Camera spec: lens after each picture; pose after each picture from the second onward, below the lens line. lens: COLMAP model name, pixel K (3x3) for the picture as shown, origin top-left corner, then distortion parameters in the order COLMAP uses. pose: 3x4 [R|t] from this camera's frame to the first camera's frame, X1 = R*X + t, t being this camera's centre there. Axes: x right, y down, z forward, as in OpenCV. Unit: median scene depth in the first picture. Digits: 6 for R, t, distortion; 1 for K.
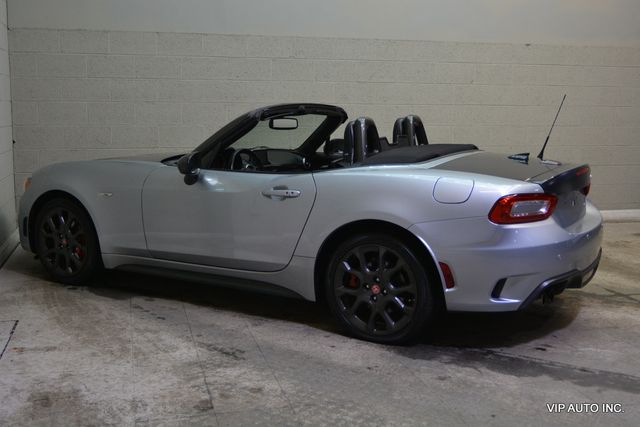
lens RADIAL K [[728.0, 0, 318.4], [0, 728.0, 213.8], [0, 0, 1]] dist [-0.014187, -0.016669]
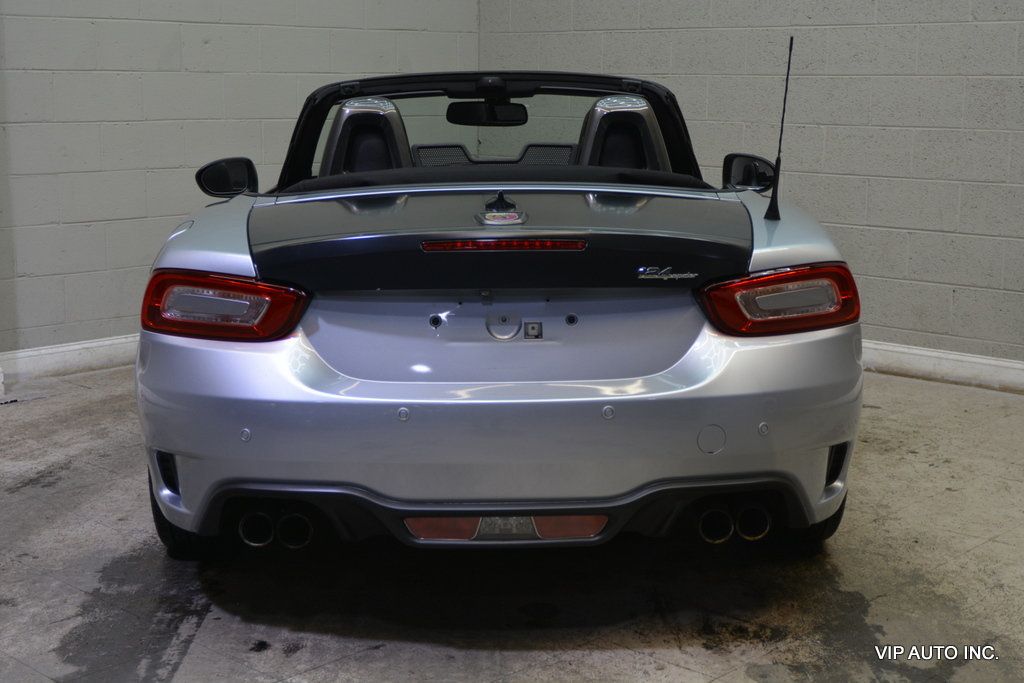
lens RADIAL K [[1429.6, 0, 513.8], [0, 1429.6, 341.1], [0, 0, 1]] dist [-0.014675, -0.027548]
pose [[0.533678, 0.146540, -0.832895, 1.090962], [-0.125059, 0.987720, 0.093649, -0.089445], [0.836390, 0.054183, 0.545451, 0.683241]]
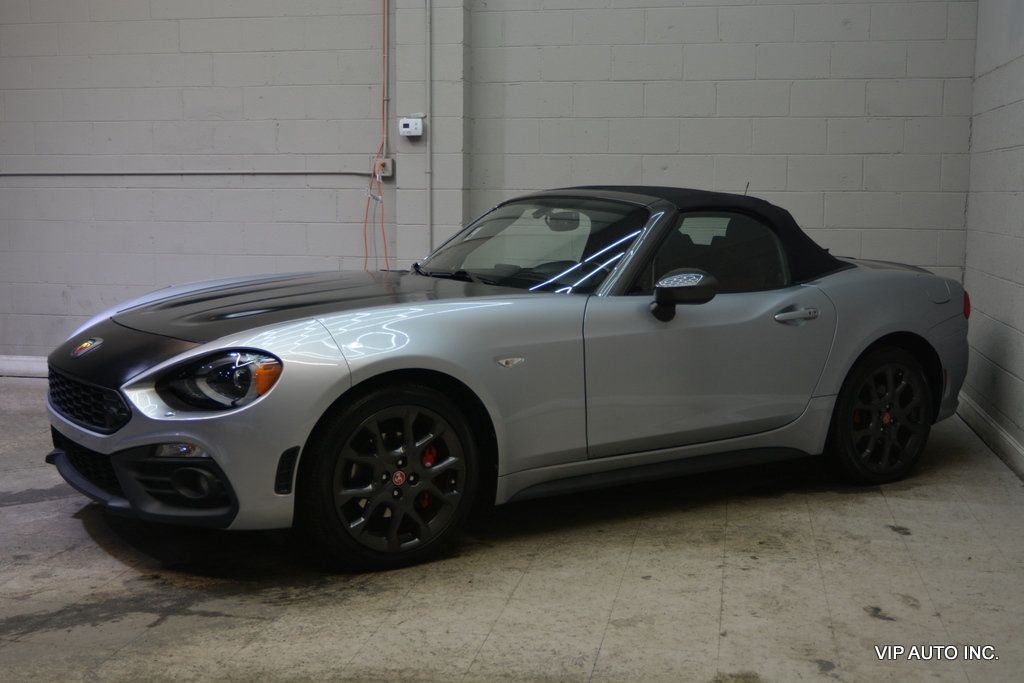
lens RADIAL K [[1243.0, 0, 510.5], [0, 1243.0, 341.1], [0, 0, 1]] dist [-0.013773, -0.017695]
pose [[-0.430290, 0.096626, -0.897504, 1.333426], [-0.140430, 0.974984, 0.172294, -0.280450], [0.891701, 0.200172, -0.405956, 1.962413]]
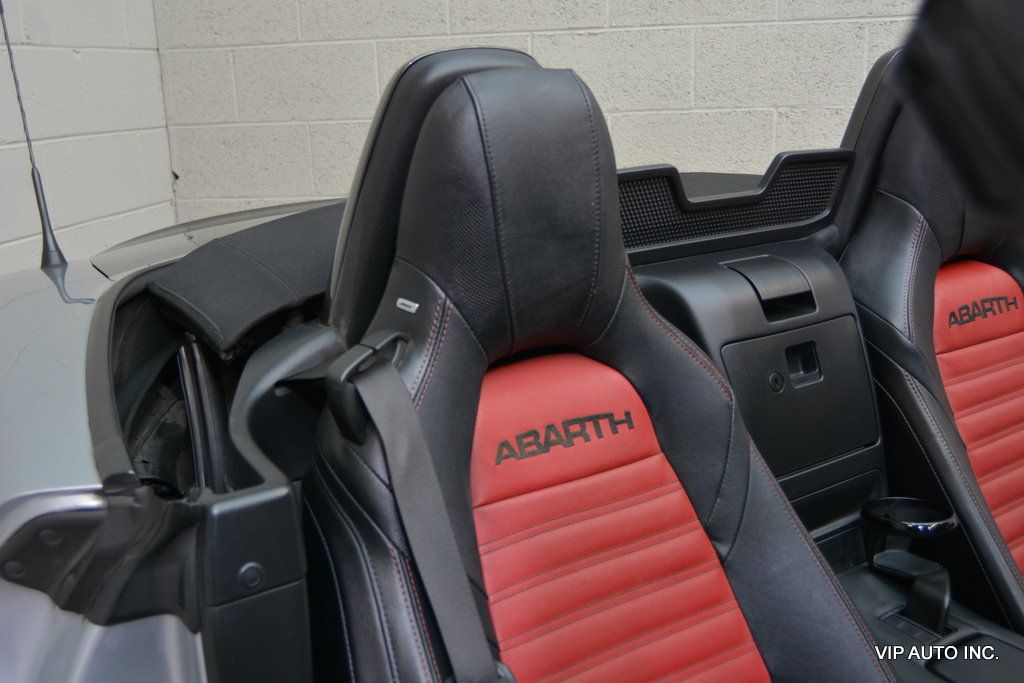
lens RADIAL K [[976.3, 0, 510.9], [0, 976.3, 340.6], [0, 0, 1]] dist [-0.009795, -0.007659]
pose [[0.907820, 0.068928, -0.413658, -0.167333], [-0.016097, 0.991400, 0.129871, -0.151988], [0.419052, -0.111241, 0.901122, 1.172593]]
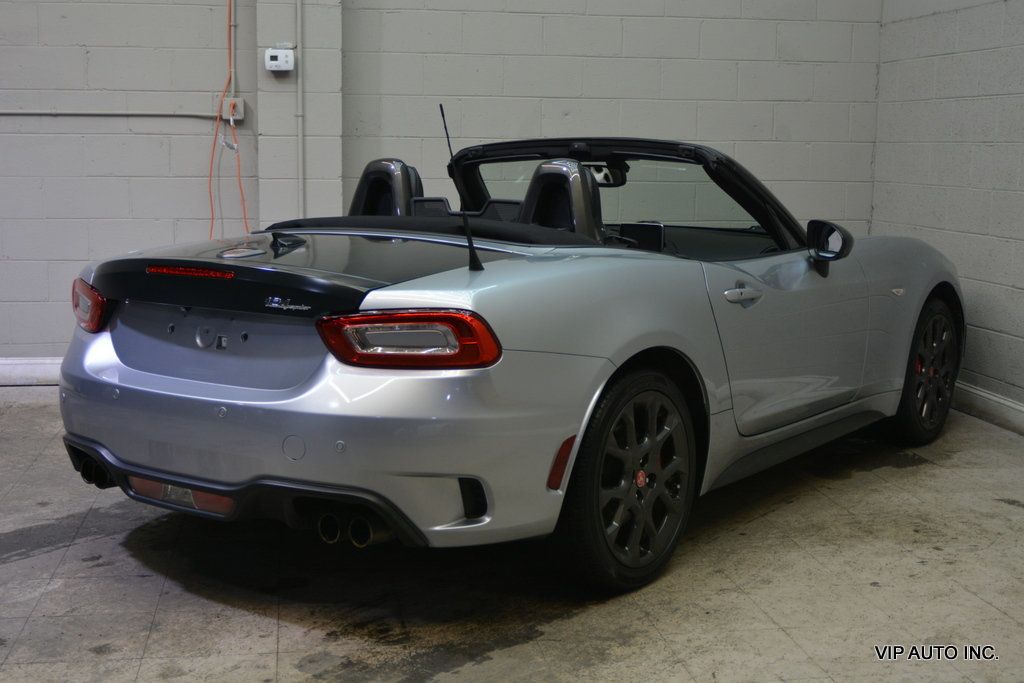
lens RADIAL K [[1339.0, 0, 513.4], [0, 1339.0, 340.0], [0, 0, 1]] dist [-0.009030, -0.006985]
pose [[-0.094712, 0.135176, -0.986284, 1.338384], [-0.156147, 0.976458, 0.148824, -0.198033], [0.983182, 0.168101, -0.071375, 1.423309]]
